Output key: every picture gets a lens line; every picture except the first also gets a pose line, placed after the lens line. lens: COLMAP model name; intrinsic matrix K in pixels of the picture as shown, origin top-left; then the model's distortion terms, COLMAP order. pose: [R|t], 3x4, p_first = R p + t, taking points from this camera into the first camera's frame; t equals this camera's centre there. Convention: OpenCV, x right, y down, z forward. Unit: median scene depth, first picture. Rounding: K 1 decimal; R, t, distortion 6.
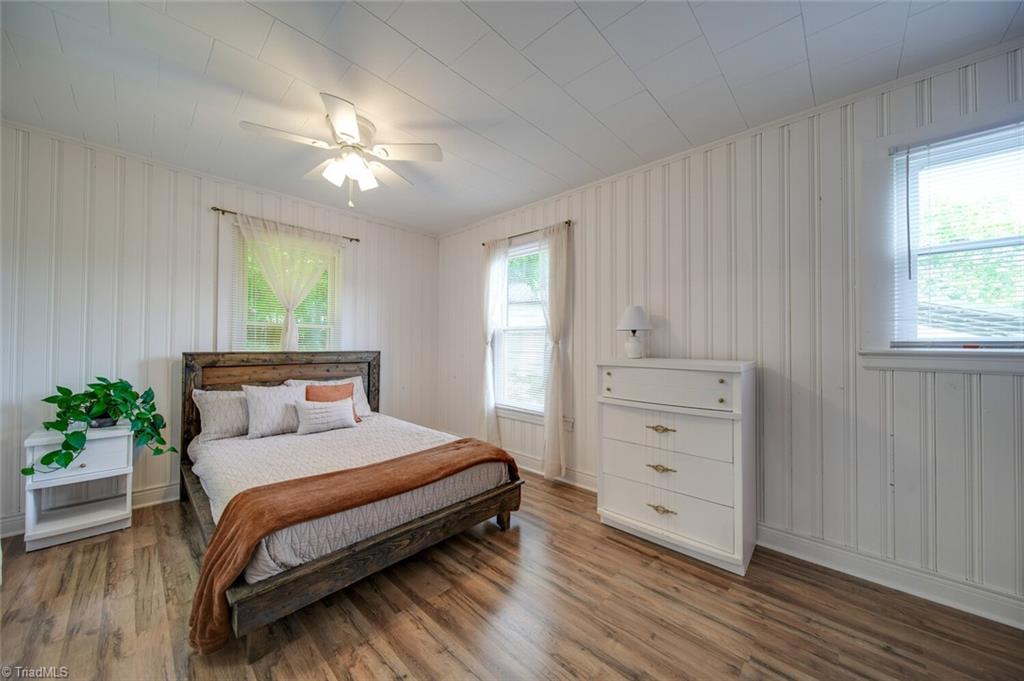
lens RADIAL K [[358.4, 0, 514.2], [0, 358.4, 340.5], [0, 0, 1]] dist [-0.000997, -0.000518]
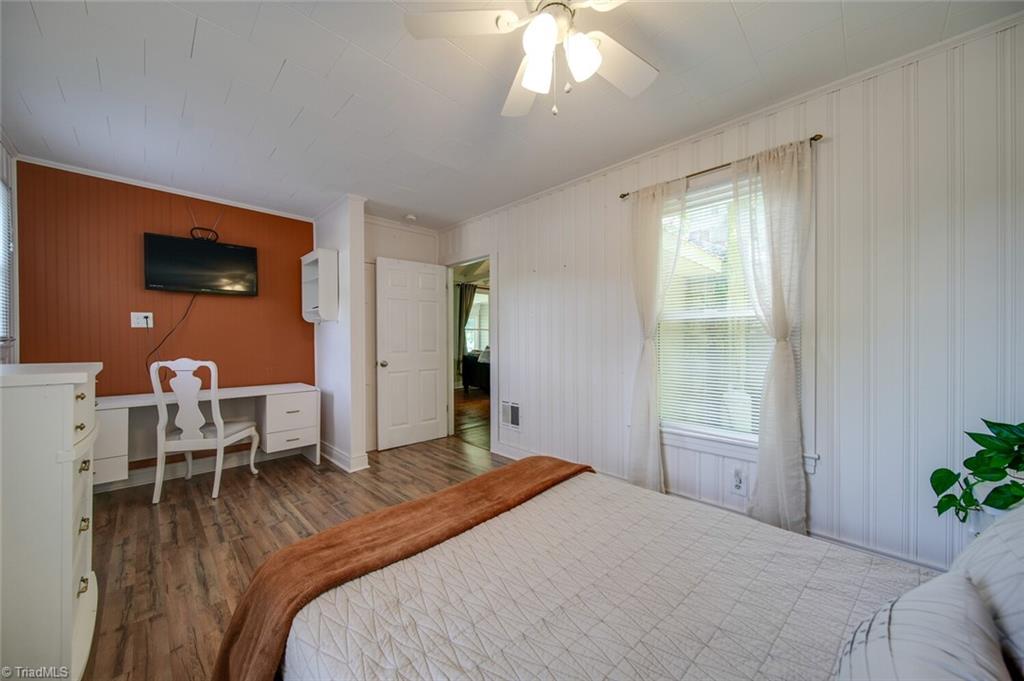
lens RADIAL K [[358.4, 0, 514.2], [0, 358.4, 340.5], [0, 0, 1]] dist [-0.000997, -0.000518]
pose [[-0.999901, -0.011041, 0.008752, -0.514696], [-0.011129, 0.999887, -0.010066, -0.001640], [-0.008640, -0.010162, -0.999911, 2.099072]]
